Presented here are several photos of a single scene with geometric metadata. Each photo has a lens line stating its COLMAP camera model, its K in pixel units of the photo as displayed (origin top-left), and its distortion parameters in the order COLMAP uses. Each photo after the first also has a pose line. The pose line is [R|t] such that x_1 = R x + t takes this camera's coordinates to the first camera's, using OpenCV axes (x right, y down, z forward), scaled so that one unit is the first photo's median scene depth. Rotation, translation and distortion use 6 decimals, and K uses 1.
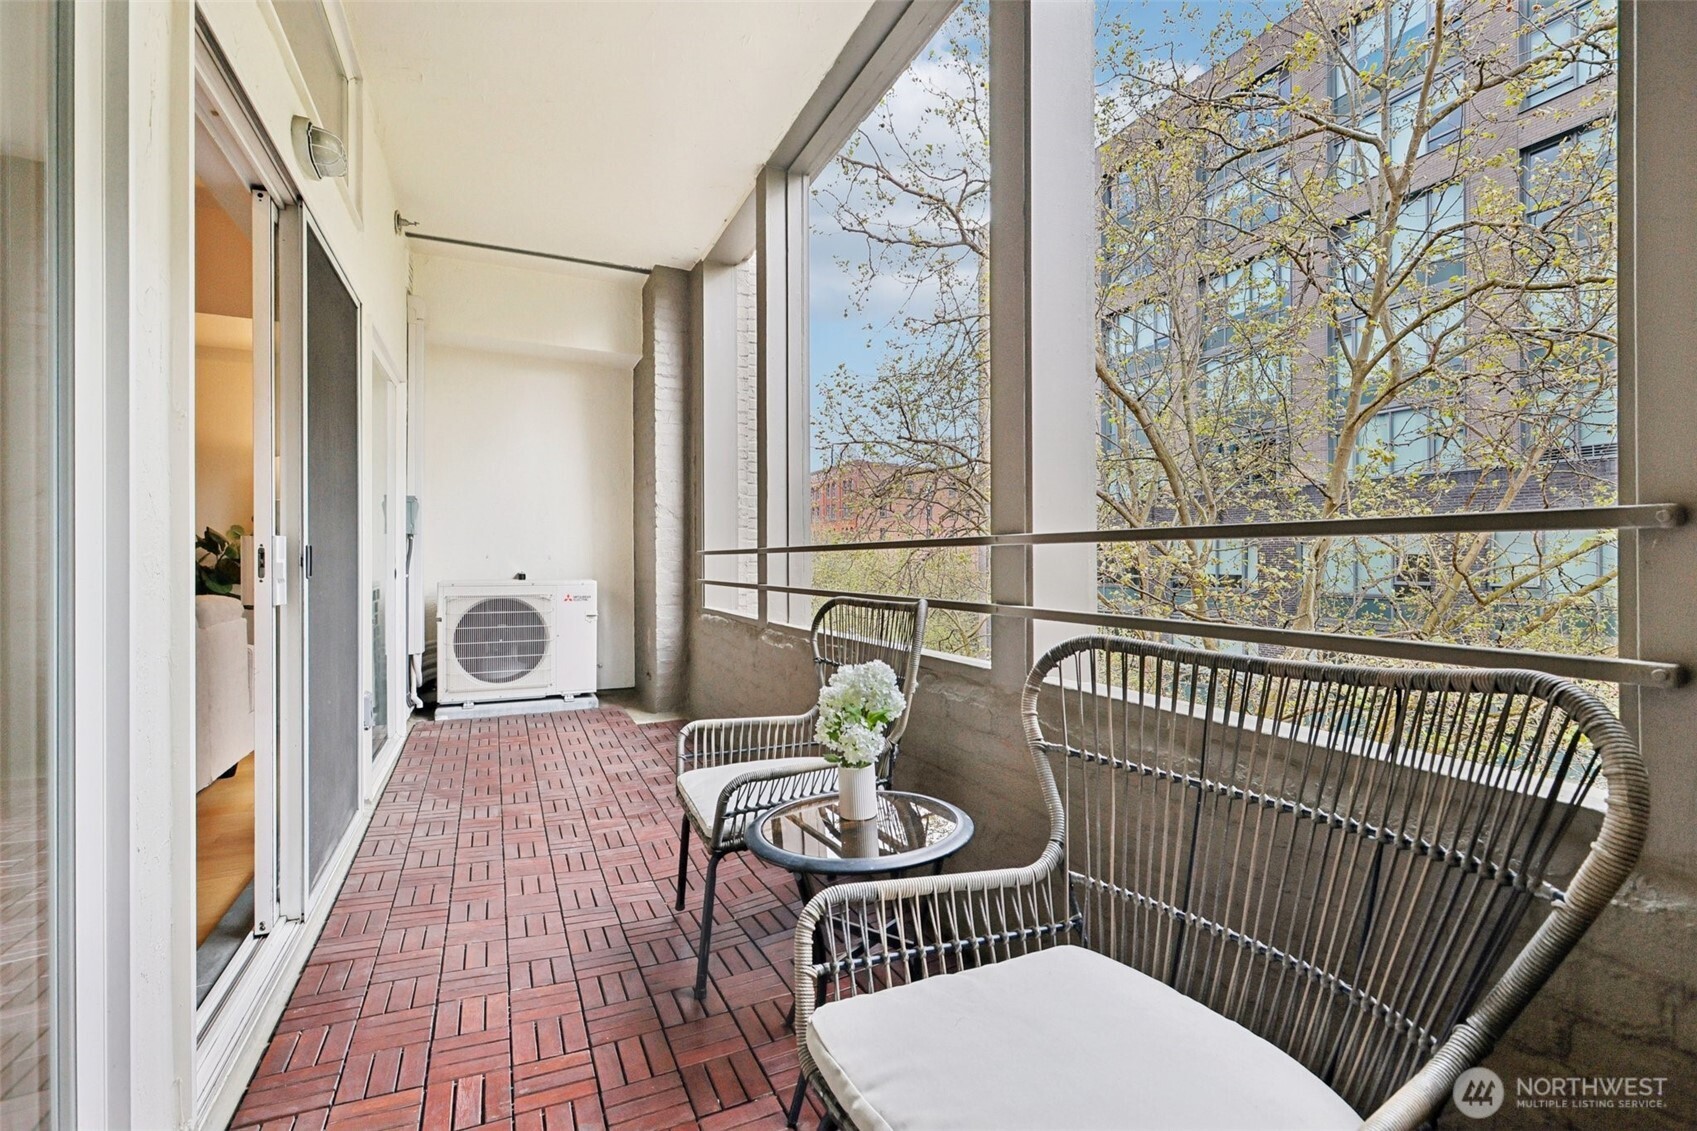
lens RADIAL K [[750.6, 0, 852.3], [0, 750.6, 563.8], [0, 0, 1]] dist [0.000402, 0.001254]
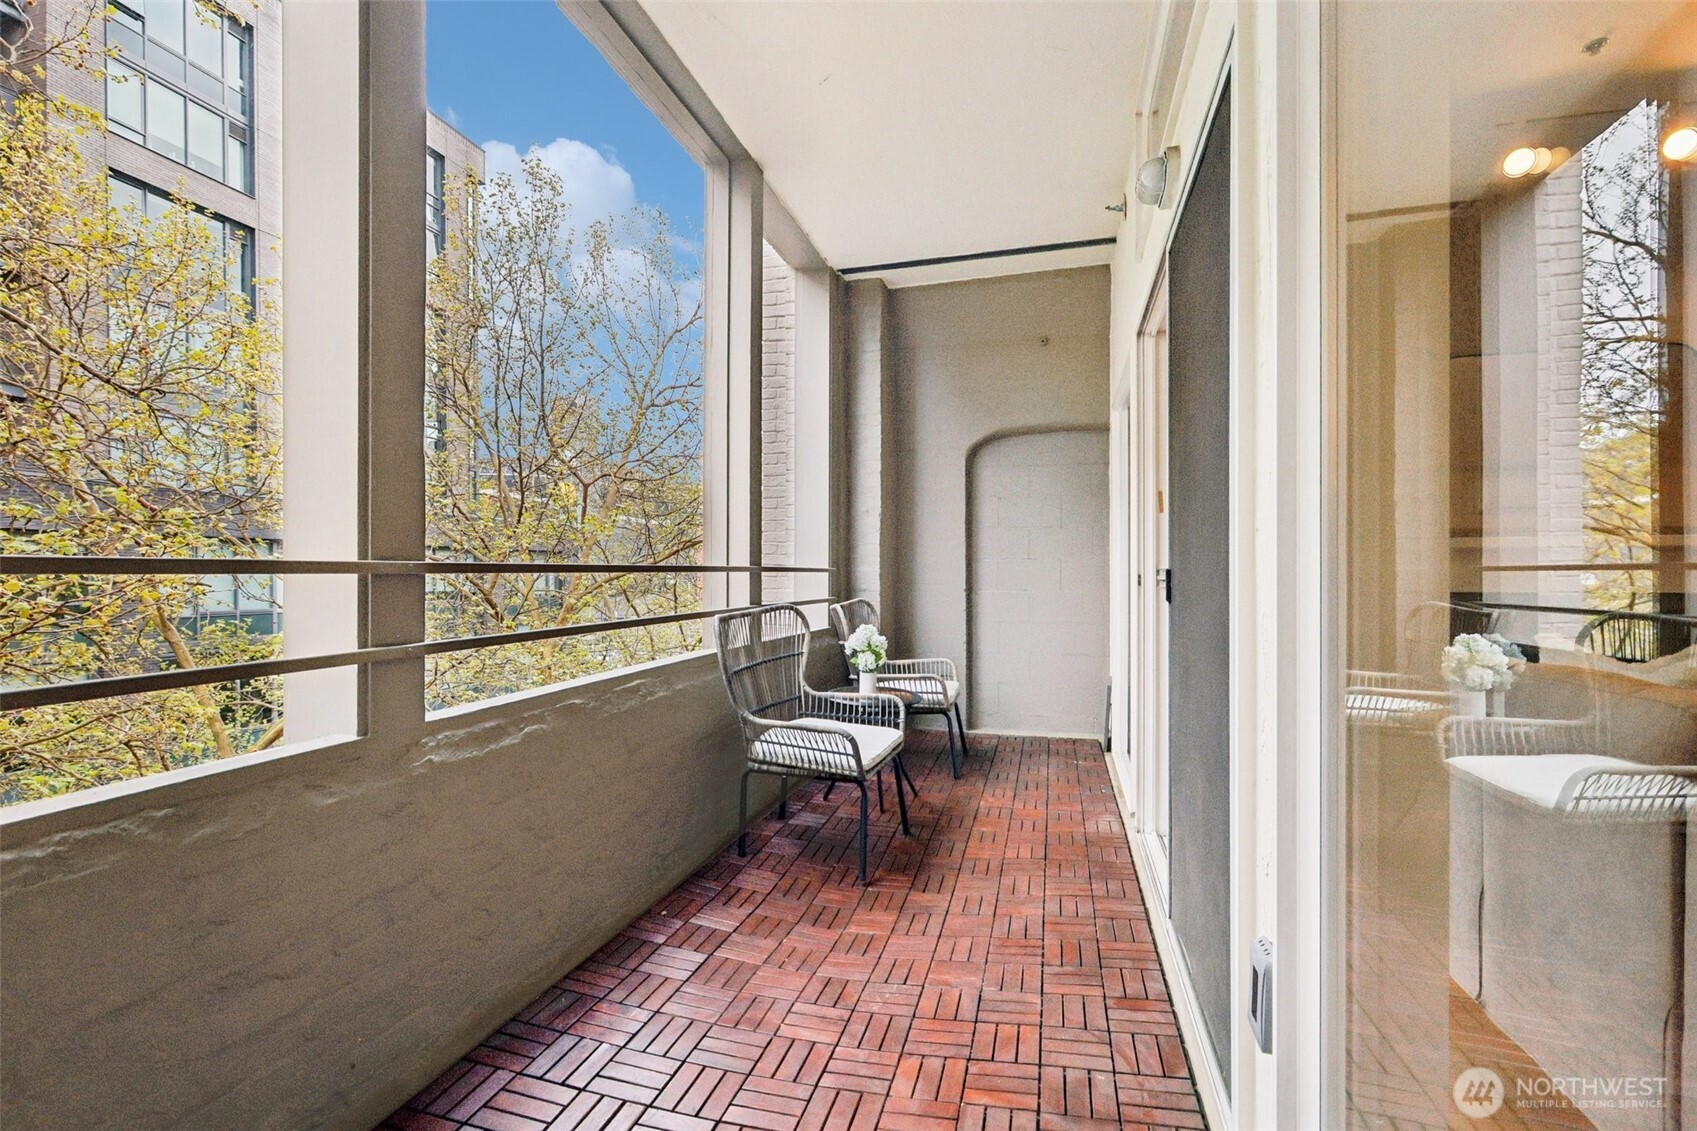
lens RADIAL K [[750.6, 0, 852.3], [0, 750.6, 563.8], [0, 0, 1]] dist [0.000402, 0.001254]
pose [[-0.758204, 0.032378, 0.651214, -0.799918], [0.024729, 0.999476, -0.020900, -0.011756], [-0.651549, 0.000257, -0.758607, 1.522446]]
